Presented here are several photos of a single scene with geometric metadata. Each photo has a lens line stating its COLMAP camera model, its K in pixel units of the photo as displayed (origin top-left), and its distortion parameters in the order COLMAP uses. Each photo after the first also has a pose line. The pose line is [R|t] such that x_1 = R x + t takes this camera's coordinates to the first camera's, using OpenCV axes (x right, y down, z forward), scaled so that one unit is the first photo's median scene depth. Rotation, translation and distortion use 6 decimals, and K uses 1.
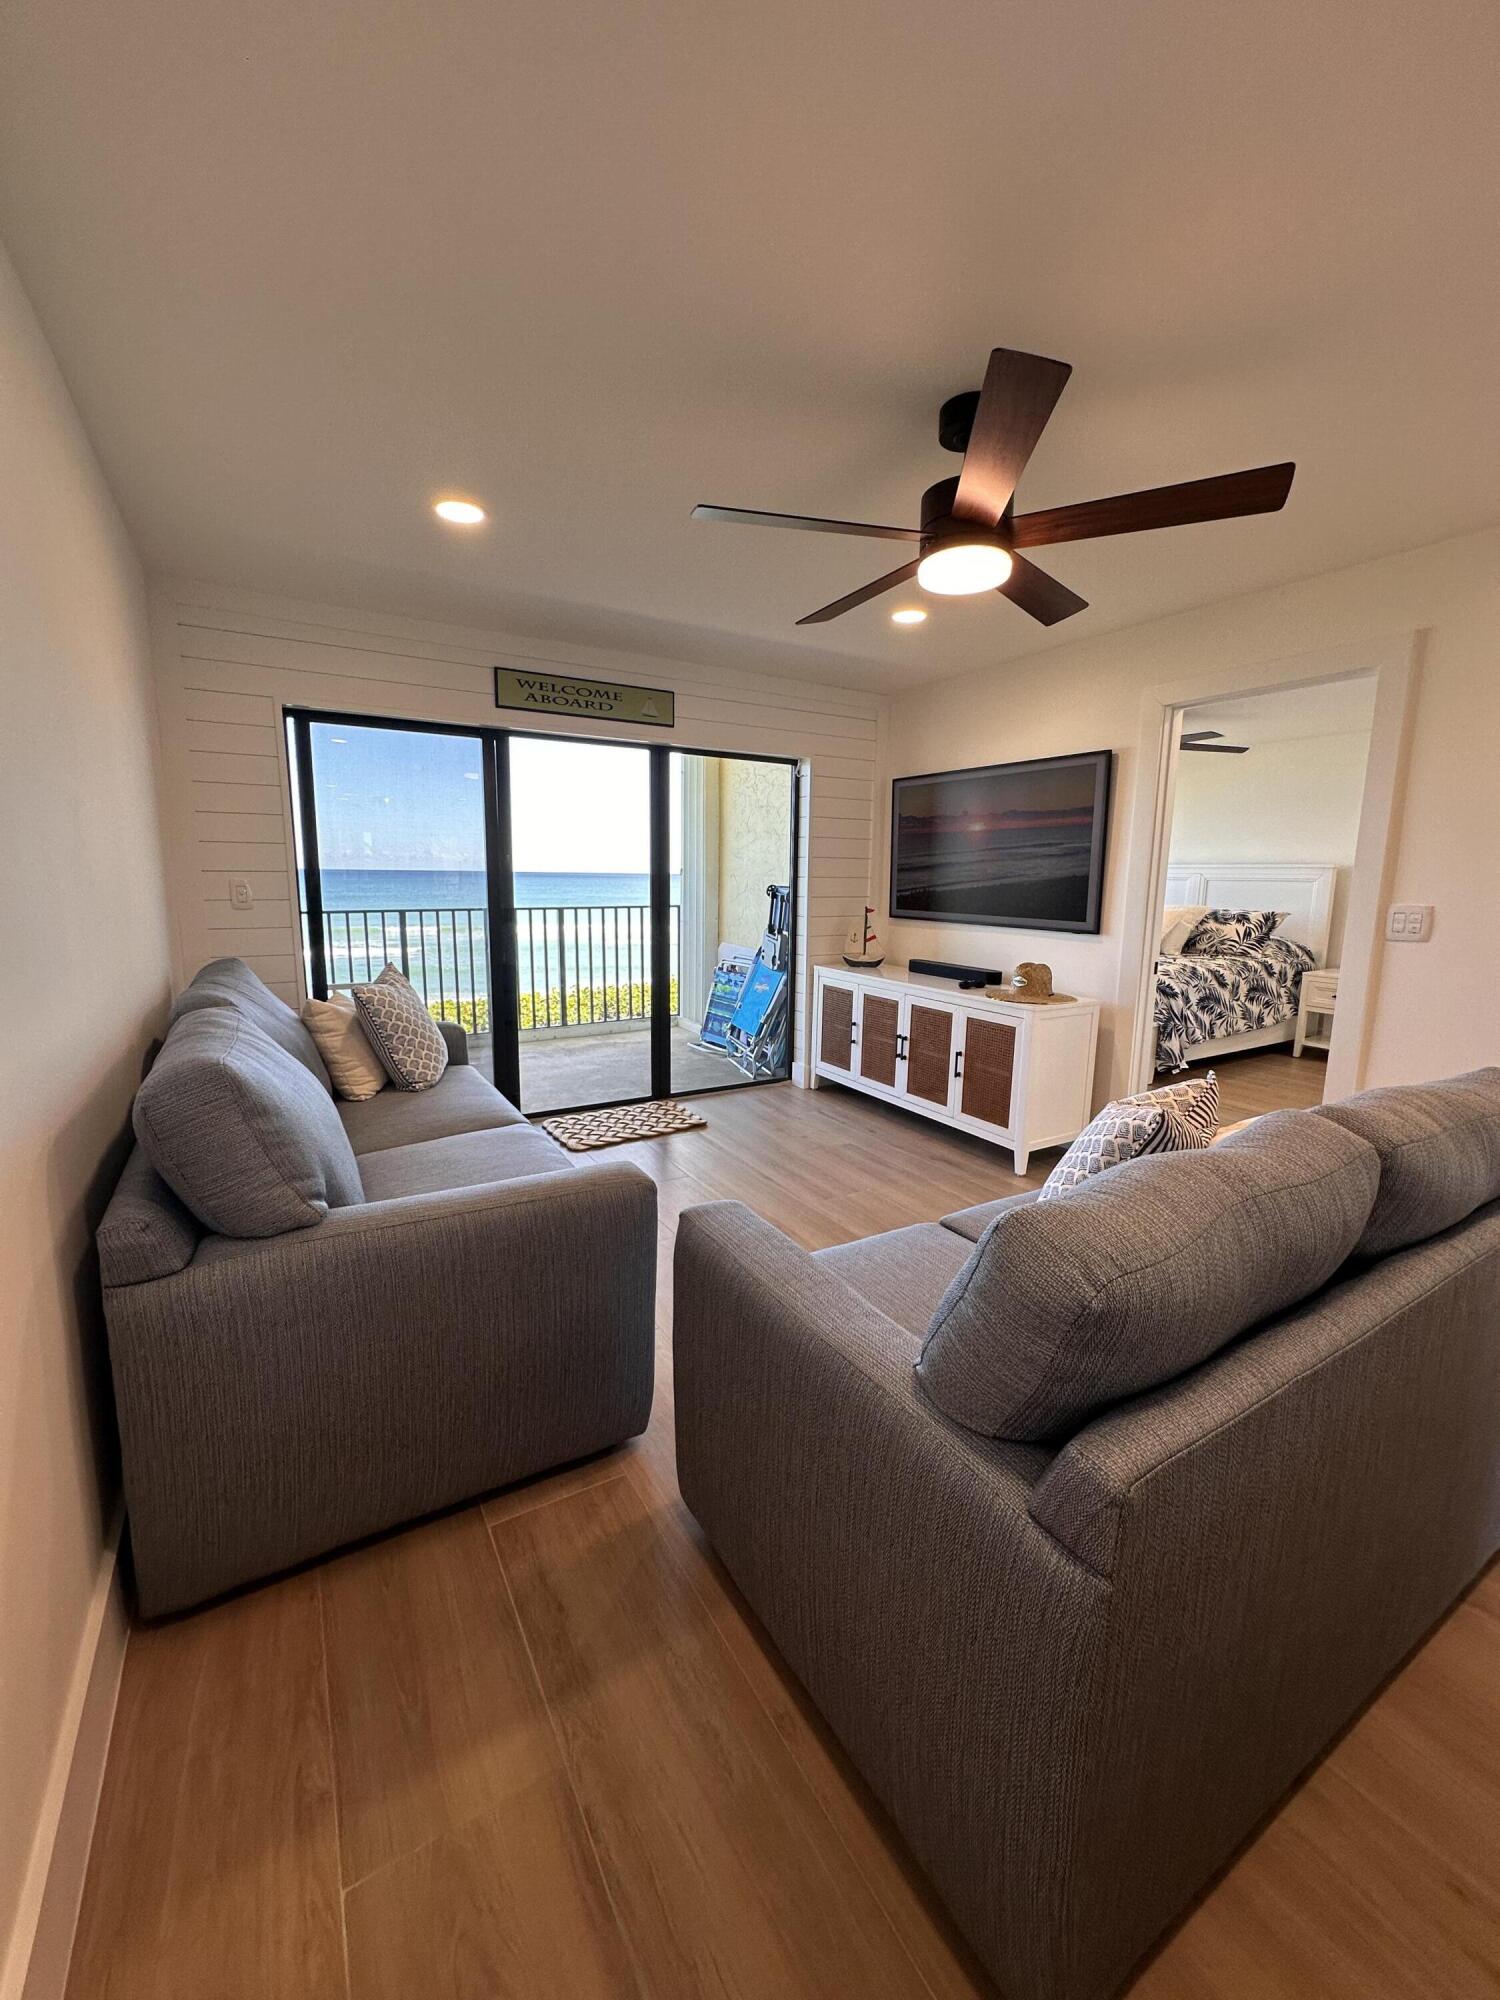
lens RADIAL K [[795.5, 0, 742.9], [0, 795.5, 996.5], [0, 0, 1]] dist [0.000784, 0.000114]
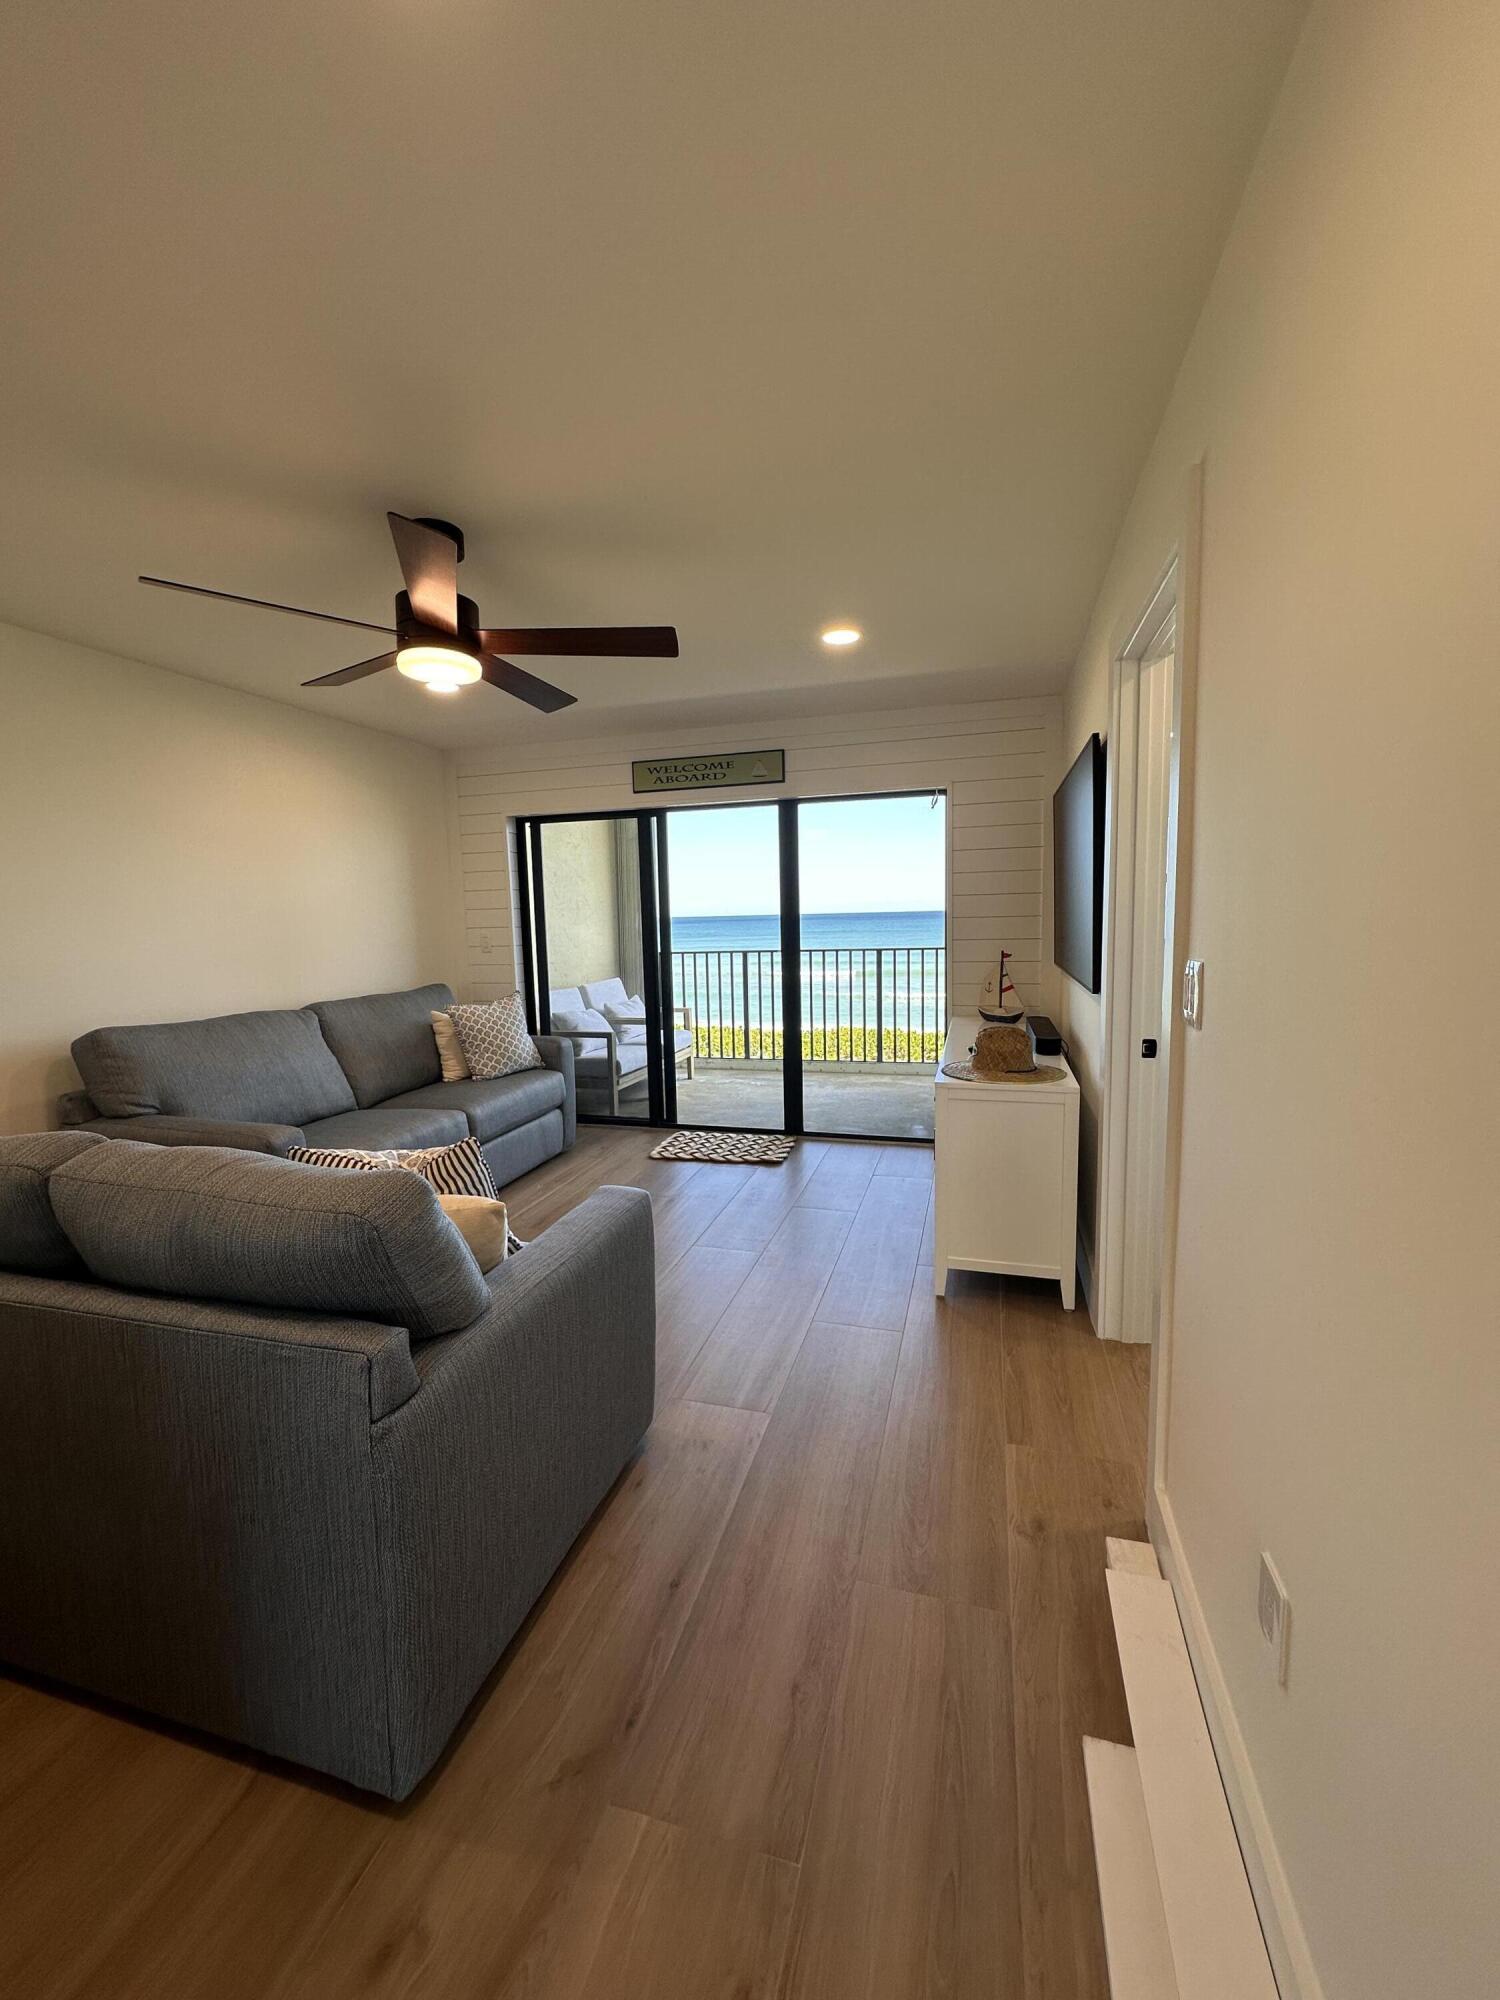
lens RADIAL K [[795.5, 0, 737.4], [0, 795.5, 1004.3], [0, 0, 1]] dist [0.000784, 0.000114]
pose [[0.681892, 0.053068, -0.729526, 0.632680], [-0.078434, 0.996919, -0.000794, -0.036971], [0.727236, 0.057761, 0.683953, 0.239438]]
